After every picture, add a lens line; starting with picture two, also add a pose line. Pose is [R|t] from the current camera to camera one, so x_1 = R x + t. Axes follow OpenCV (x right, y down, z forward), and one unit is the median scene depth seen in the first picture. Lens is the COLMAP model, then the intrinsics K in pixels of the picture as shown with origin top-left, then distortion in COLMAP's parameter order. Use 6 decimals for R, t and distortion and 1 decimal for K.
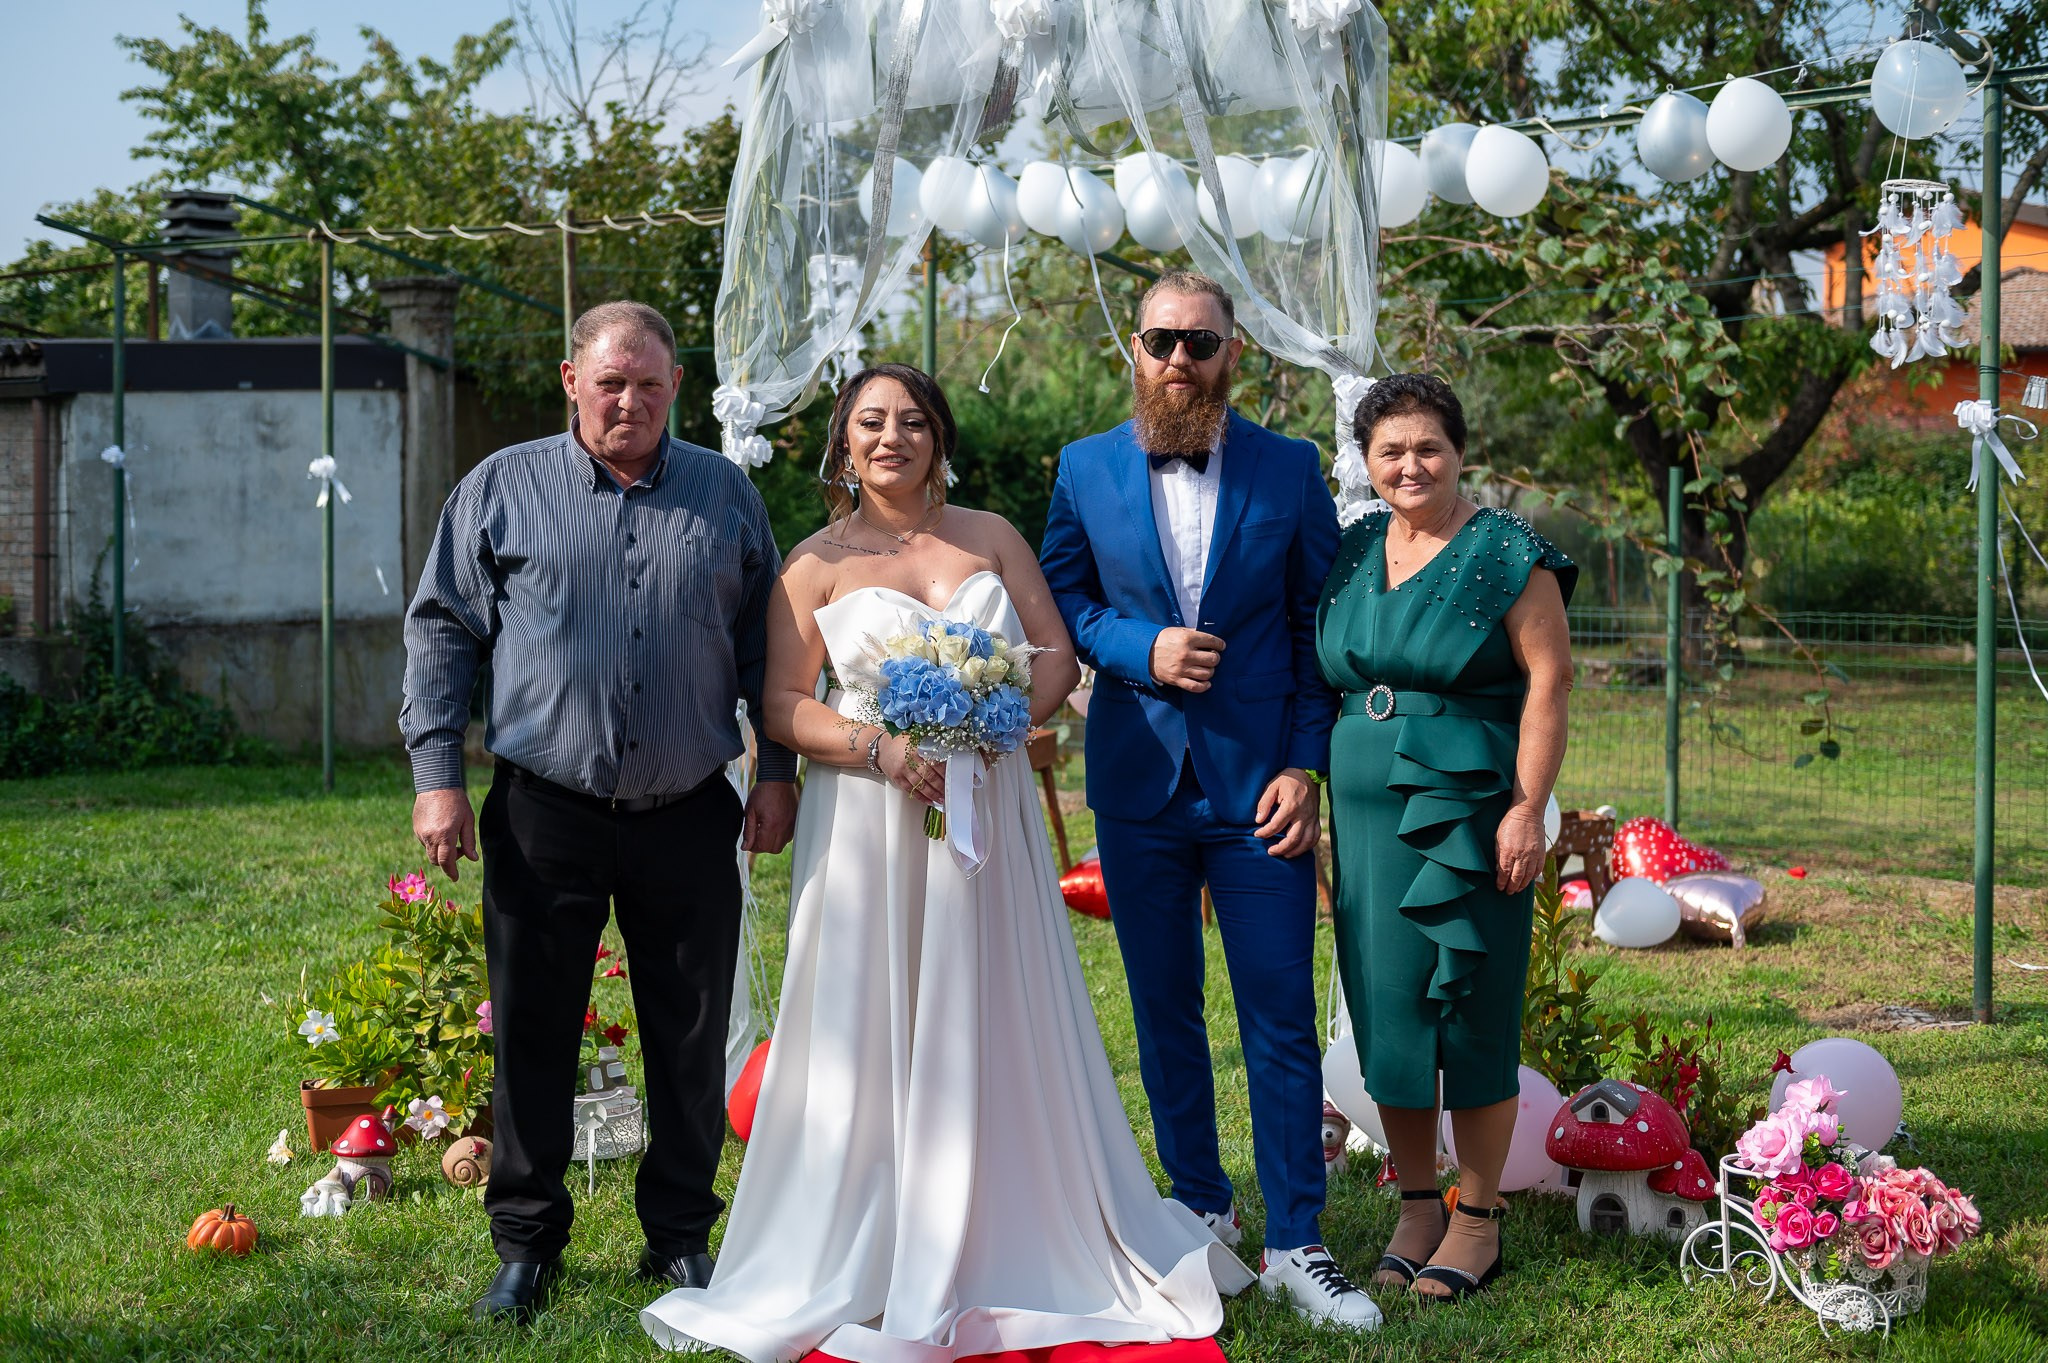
lens RADIAL K [[2511.6, 0, 1161.1], [0, 2511.6, 610.7], [0, 0, 1]] dist [0.011004, 0.000000]
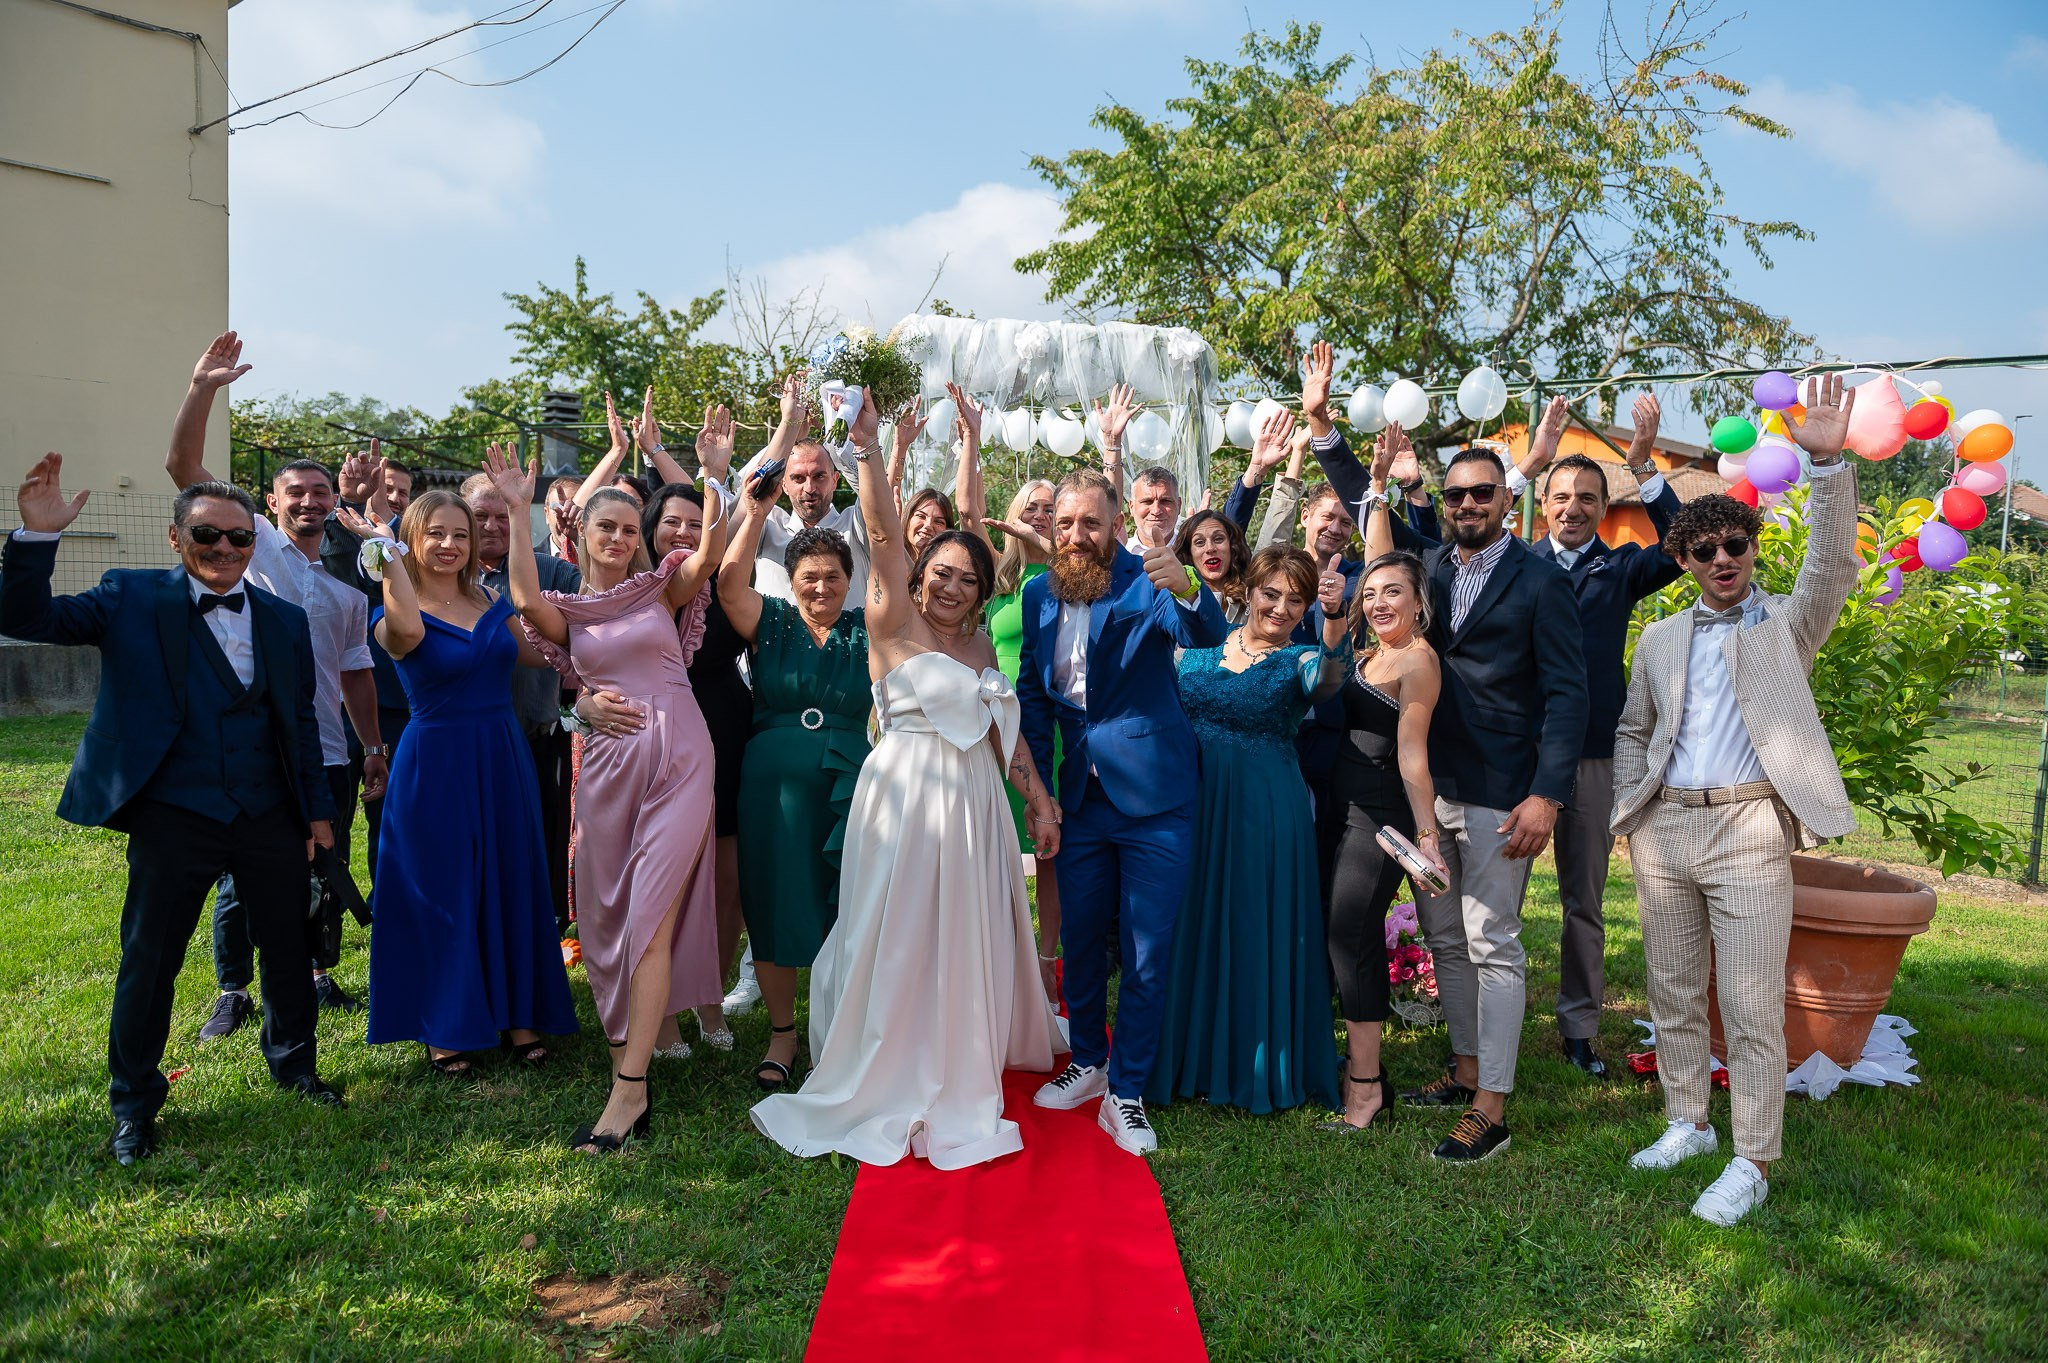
lens RADIAL K [[1689.4, 0, 1028.1], [0, 1689.4, 677.2], [0, 0, 1]] dist [0.002591, -0.001481]
pose [[0.999309, 0.036621, -0.006394, -0.030068], [-0.036235, 0.997963, 0.052506, -0.038470], [0.008303, -0.052238, 0.998600, -0.240234]]
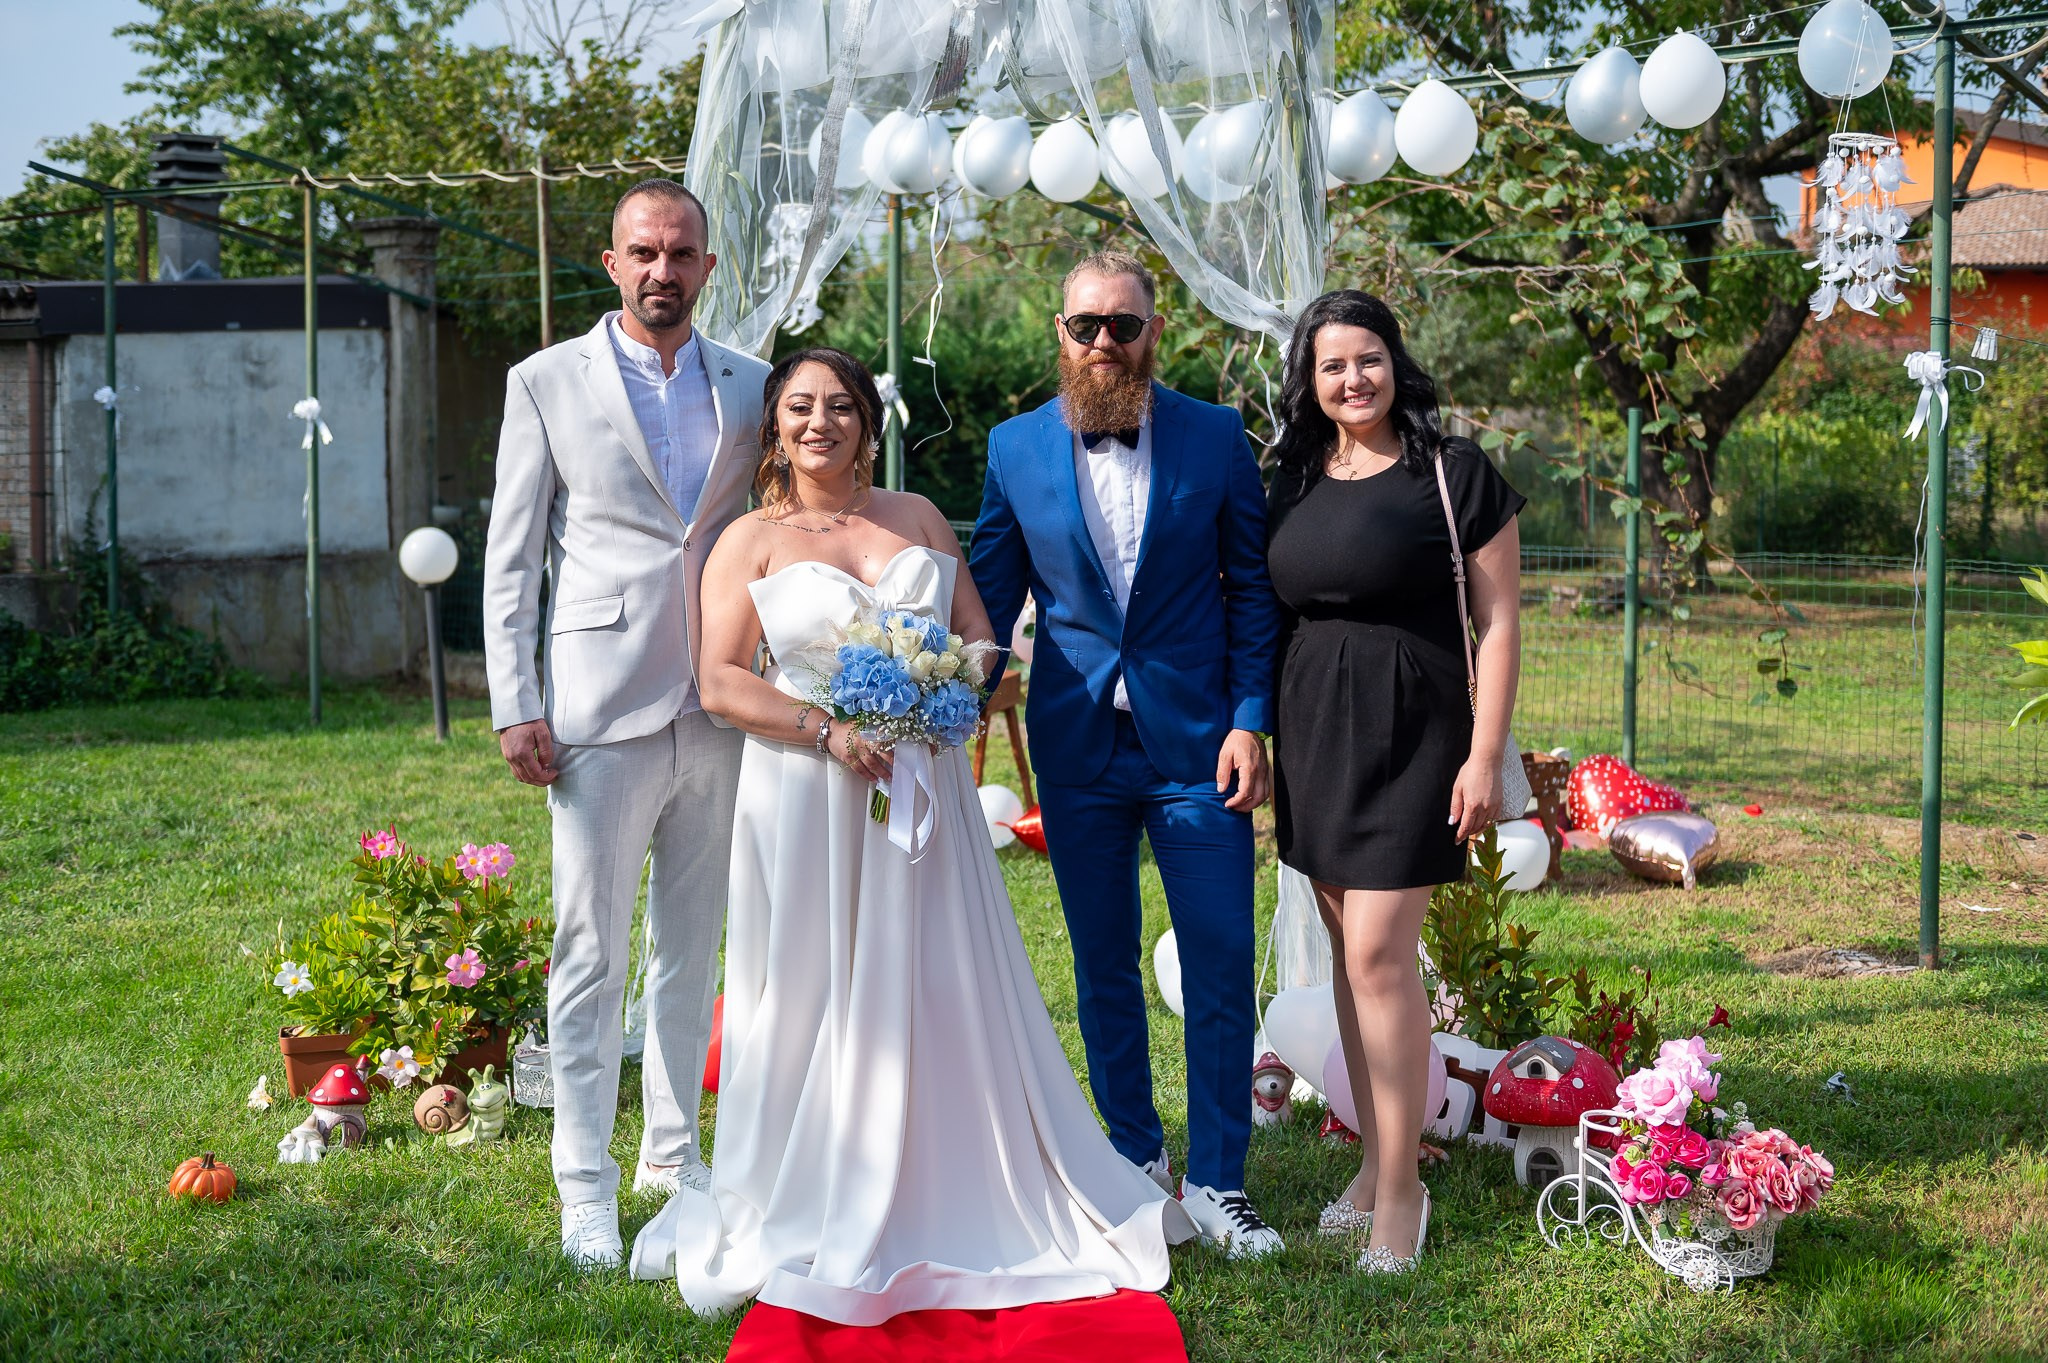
lens RADIAL K [[2511.6, 0, 1105.7], [0, 2511.6, 531.0], [0, 0, 1]] dist [0.011004, 0.000000]
pose [[0.999583, -0.000785, -0.028875, 0.020750], [0.001513, 0.999681, 0.025206, -0.031874], [0.028846, -0.025239, 0.999265, -0.014738]]
